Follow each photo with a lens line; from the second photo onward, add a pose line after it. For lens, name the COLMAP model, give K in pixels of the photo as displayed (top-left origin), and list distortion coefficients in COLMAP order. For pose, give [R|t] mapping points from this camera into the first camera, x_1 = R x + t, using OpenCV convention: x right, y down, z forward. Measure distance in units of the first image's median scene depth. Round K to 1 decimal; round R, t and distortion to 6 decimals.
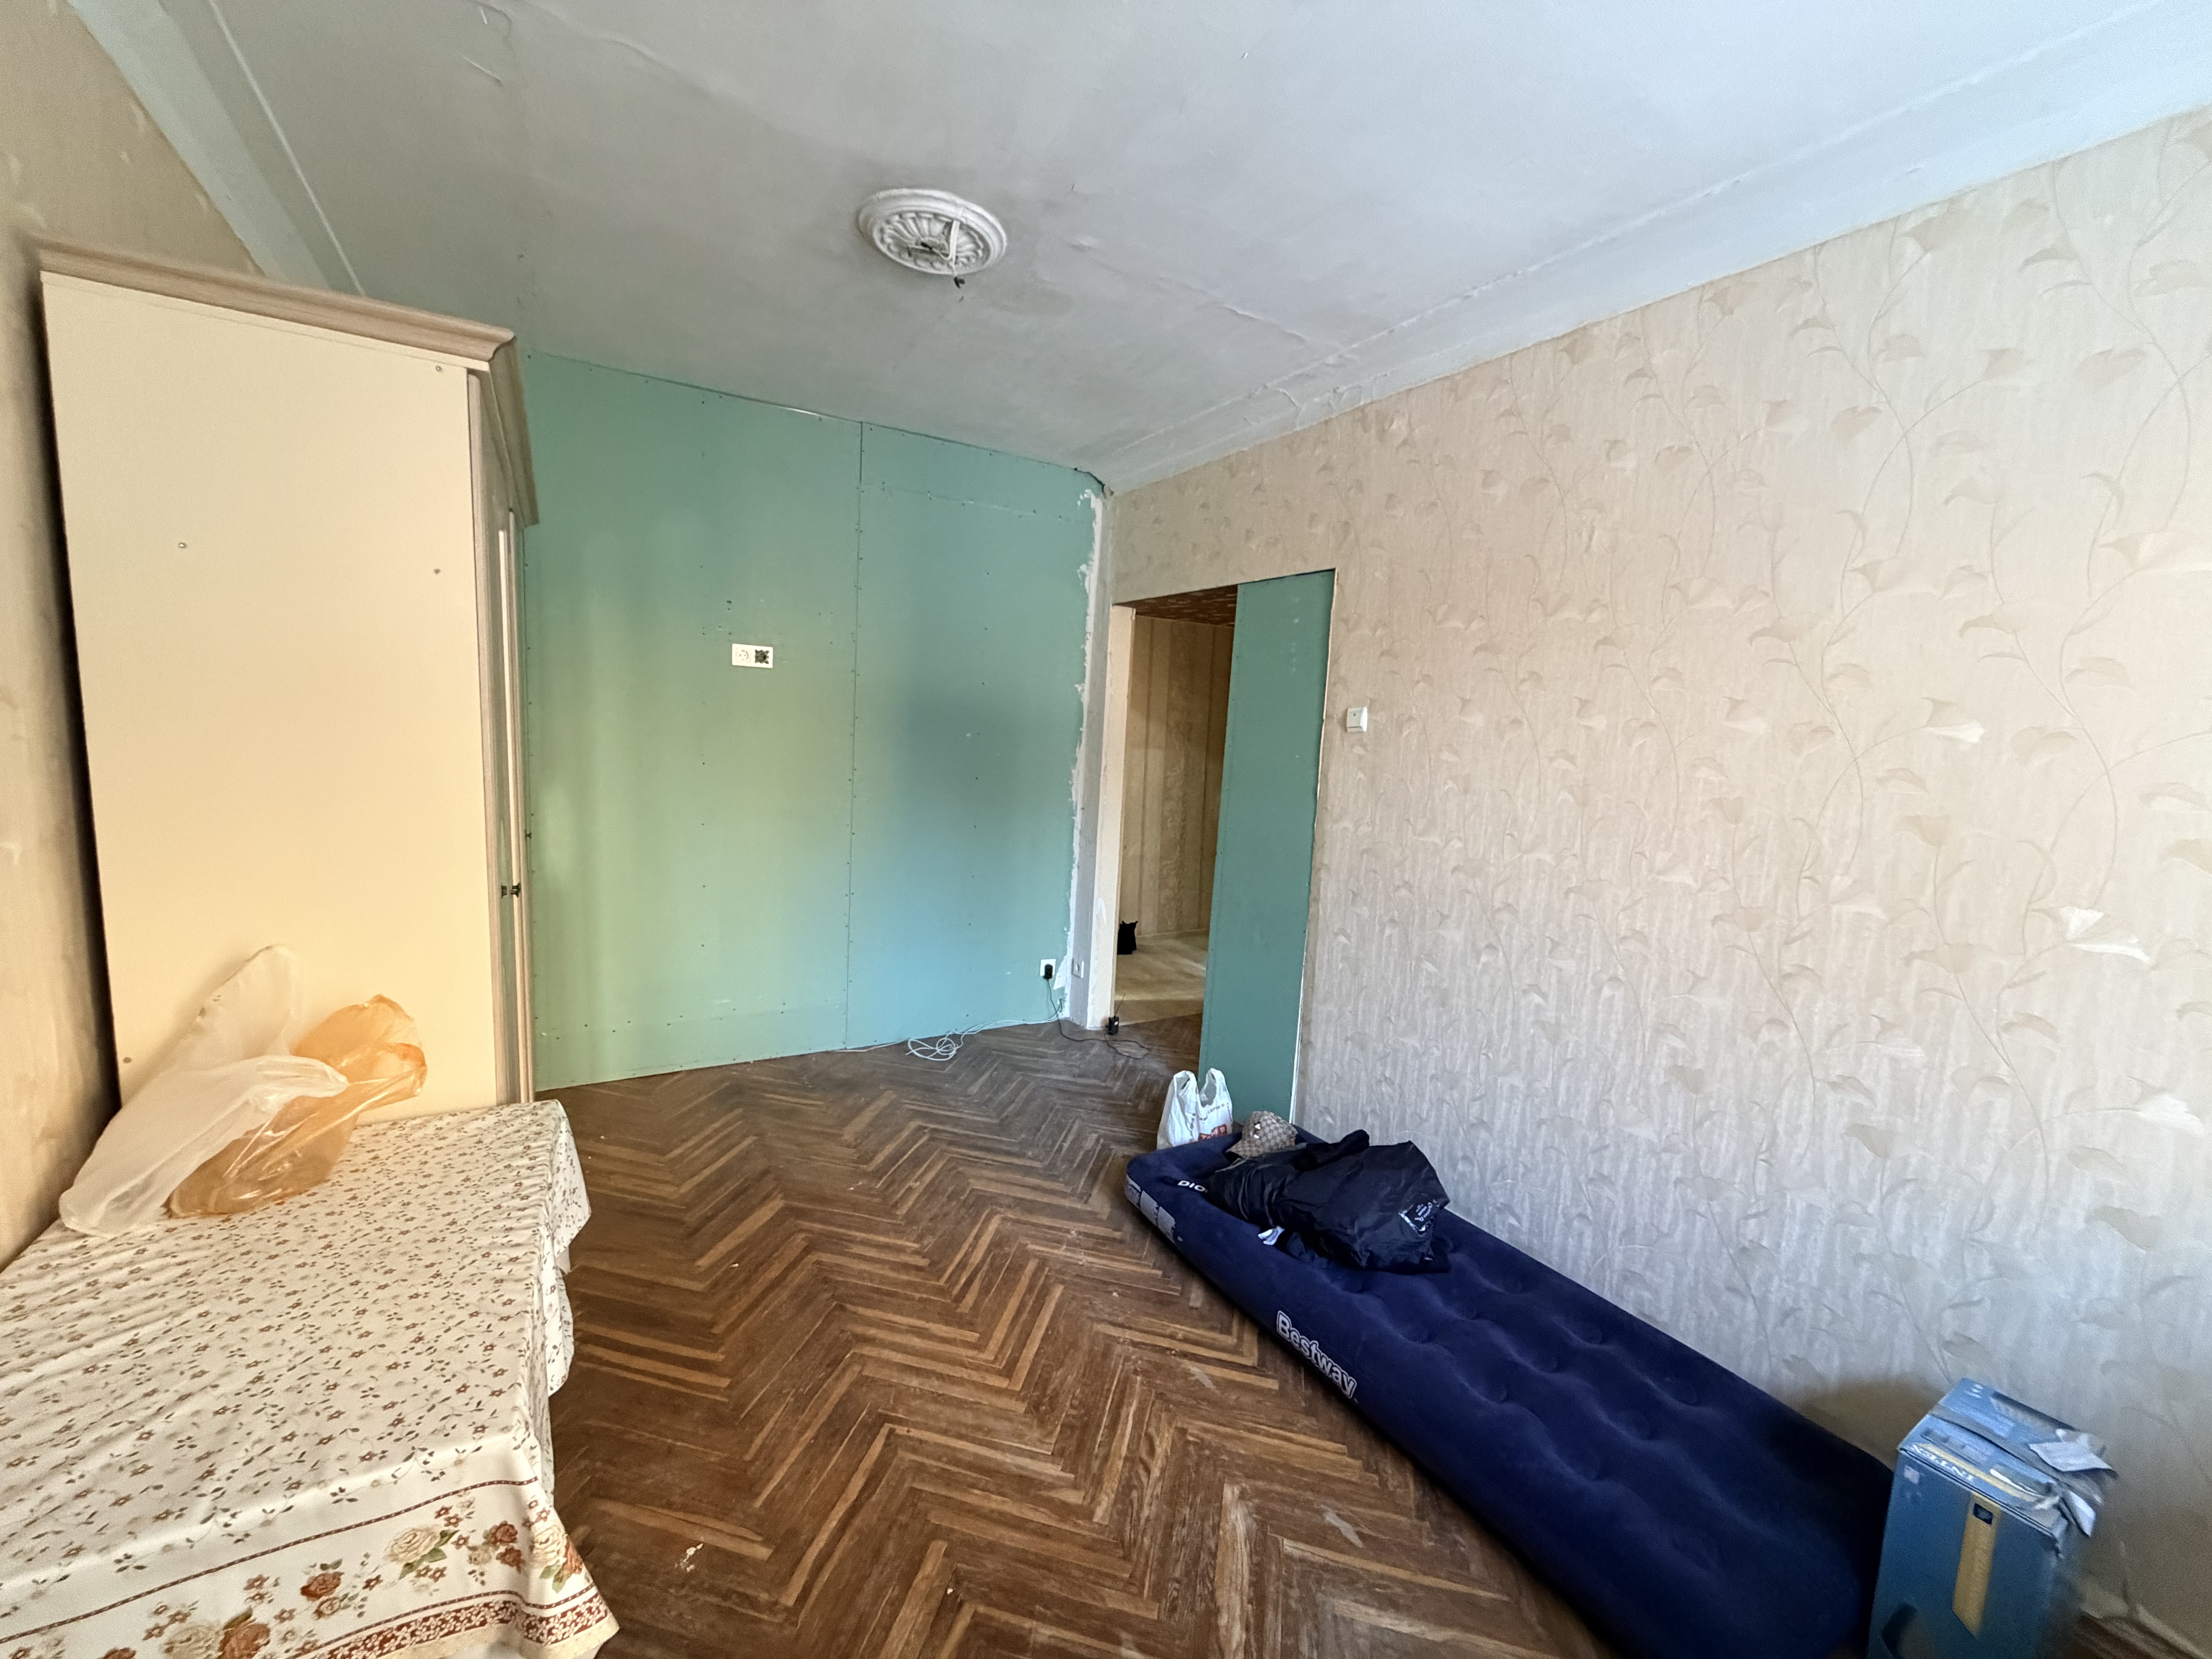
lens RADIAL K [[873.6, 0, 1098.3], [0, 873.6, 829.1], [0, 0, 1]] dist [0.000618, -0.000004]
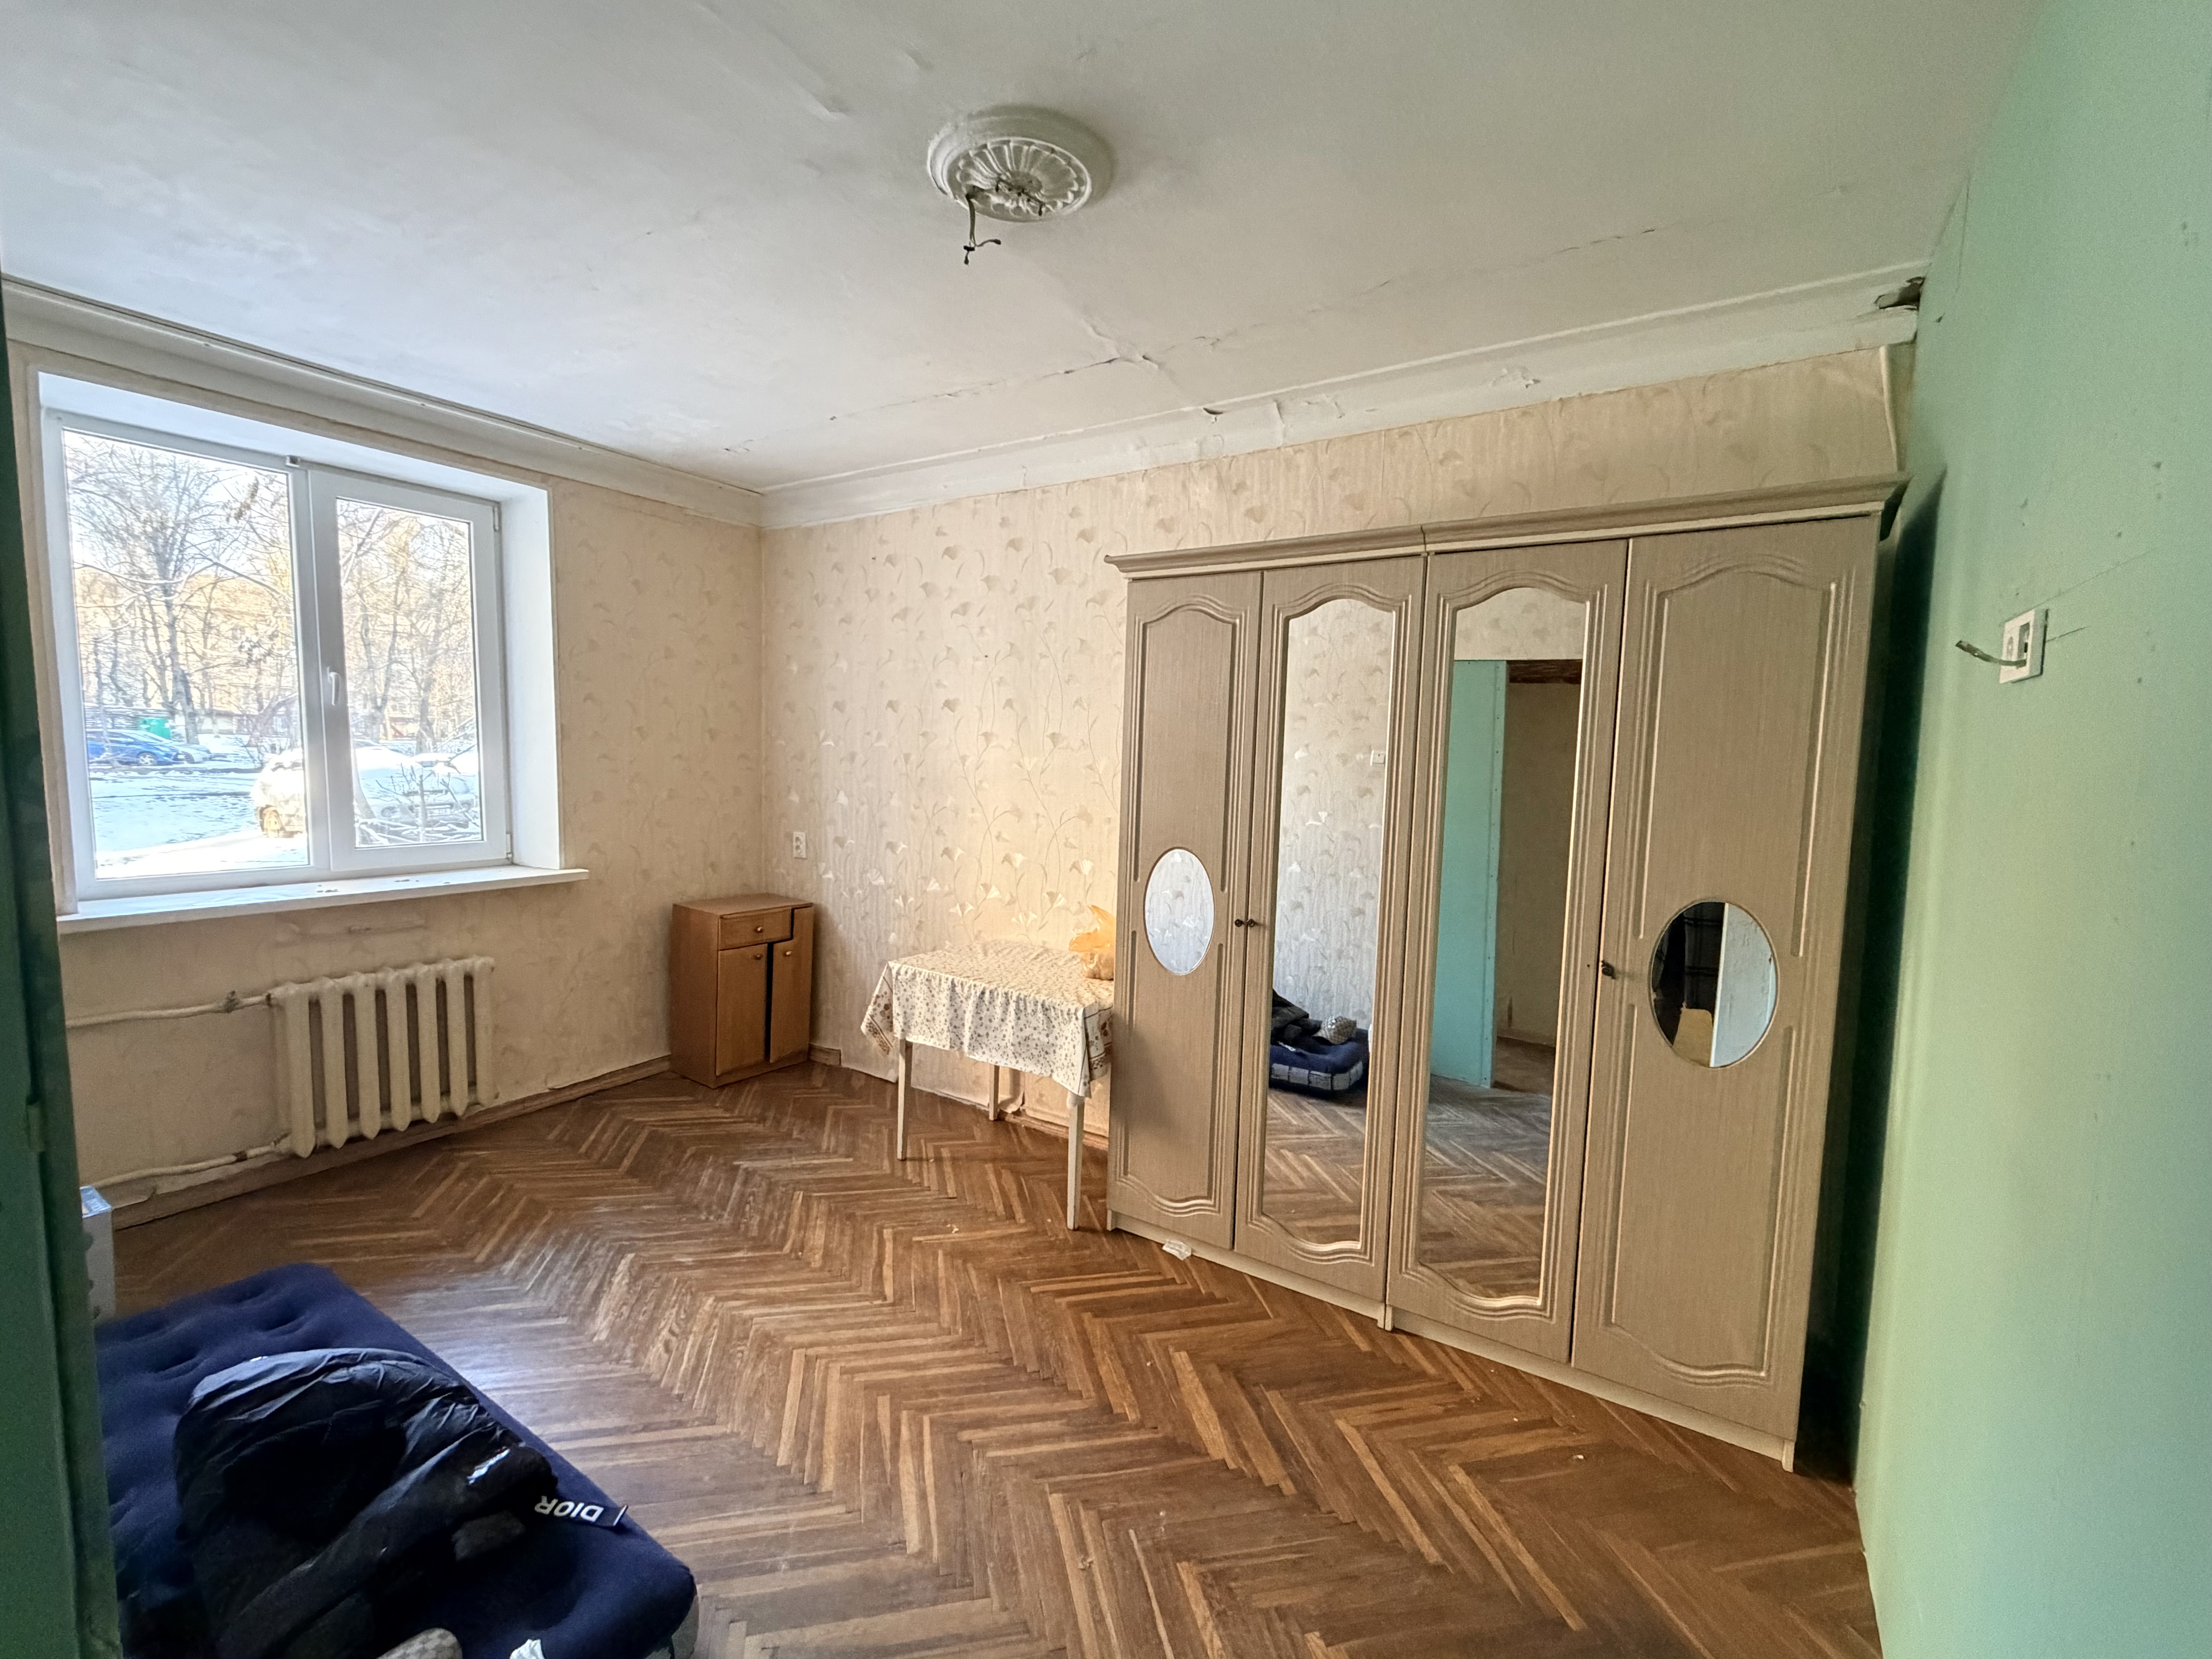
lens RADIAL K [[933.1, 0, 1106.0], [0, 933.1, 829.5], [0, 0, 1]] dist [0.000755, 0.000055]
pose [[-0.895870, -0.036905, -0.442782, 0.098561], [-0.123404, 0.978004, 0.168165, -0.243494], [0.426836, 0.205295, -0.880718, 1.928674]]
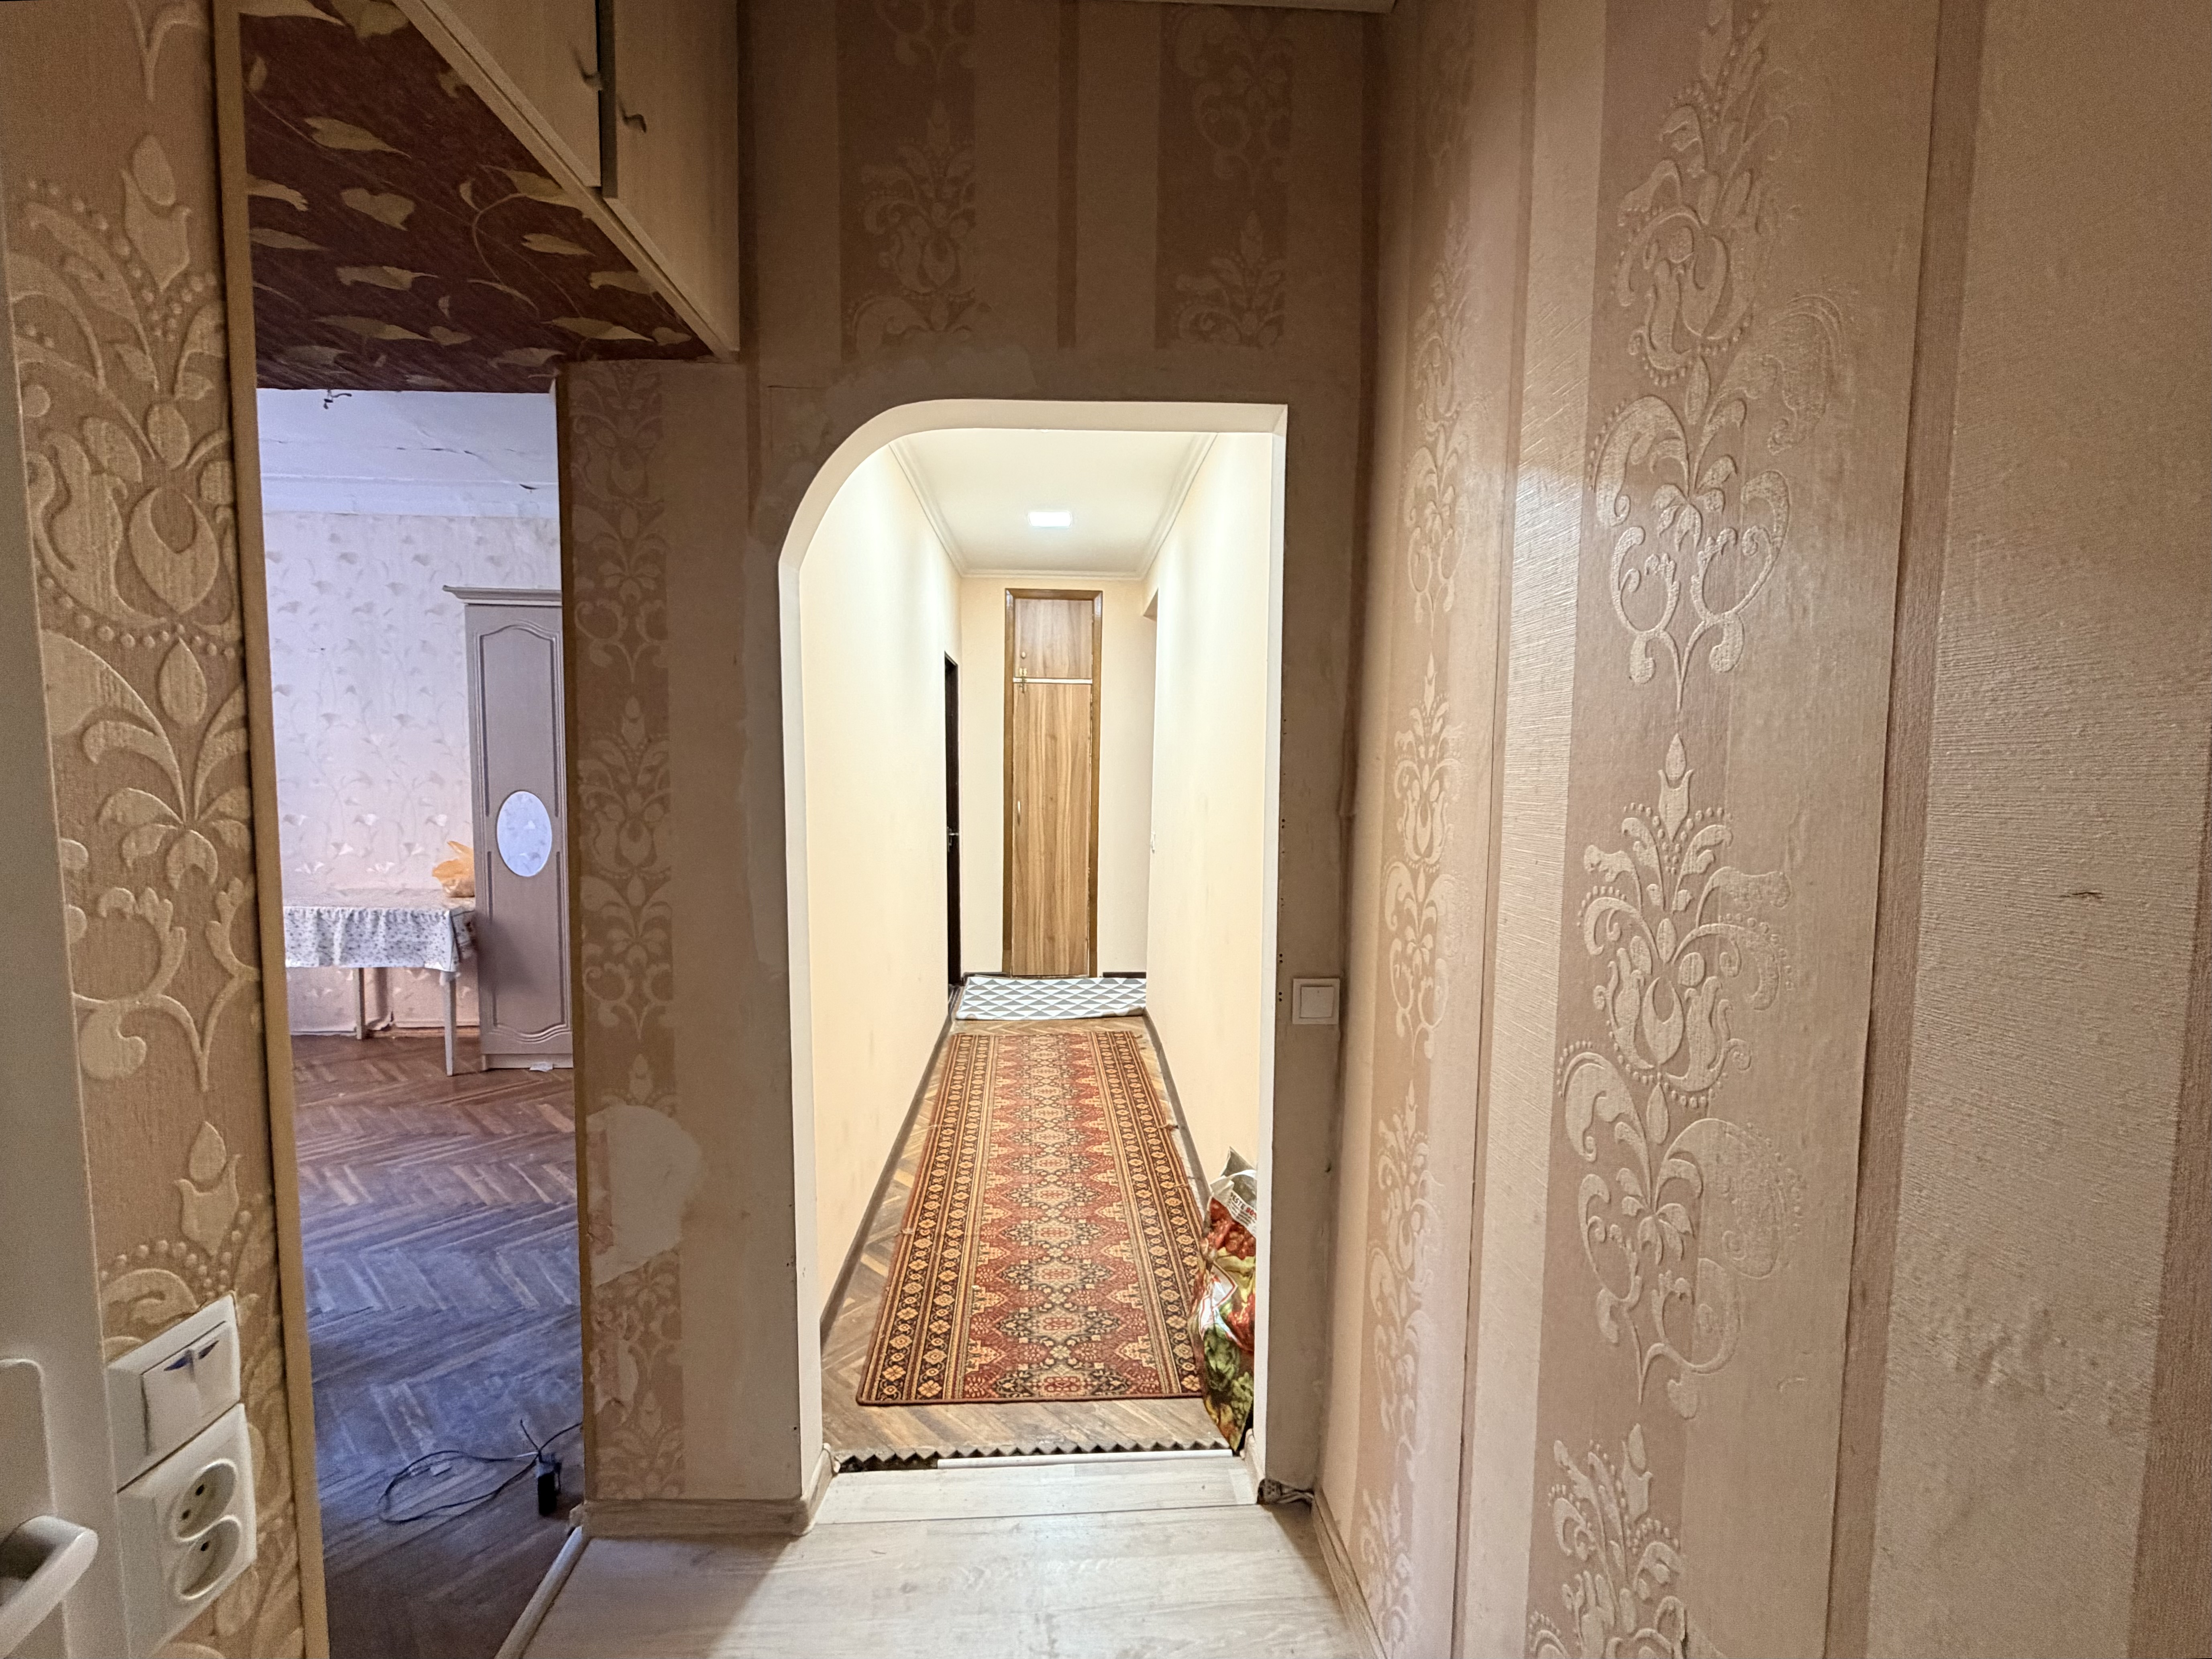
lens RADIAL K [[914.5, 0, 1106.0], [0, 914.5, 829.5], [0, 0, 1]] dist [0.000648, -0.000013]
pose [[-0.470694, 0.014012, -0.882185, 0.520580], [-0.138635, 0.986279, 0.089635, -0.267499], [0.871337, 0.164492, -0.462293, 2.754772]]
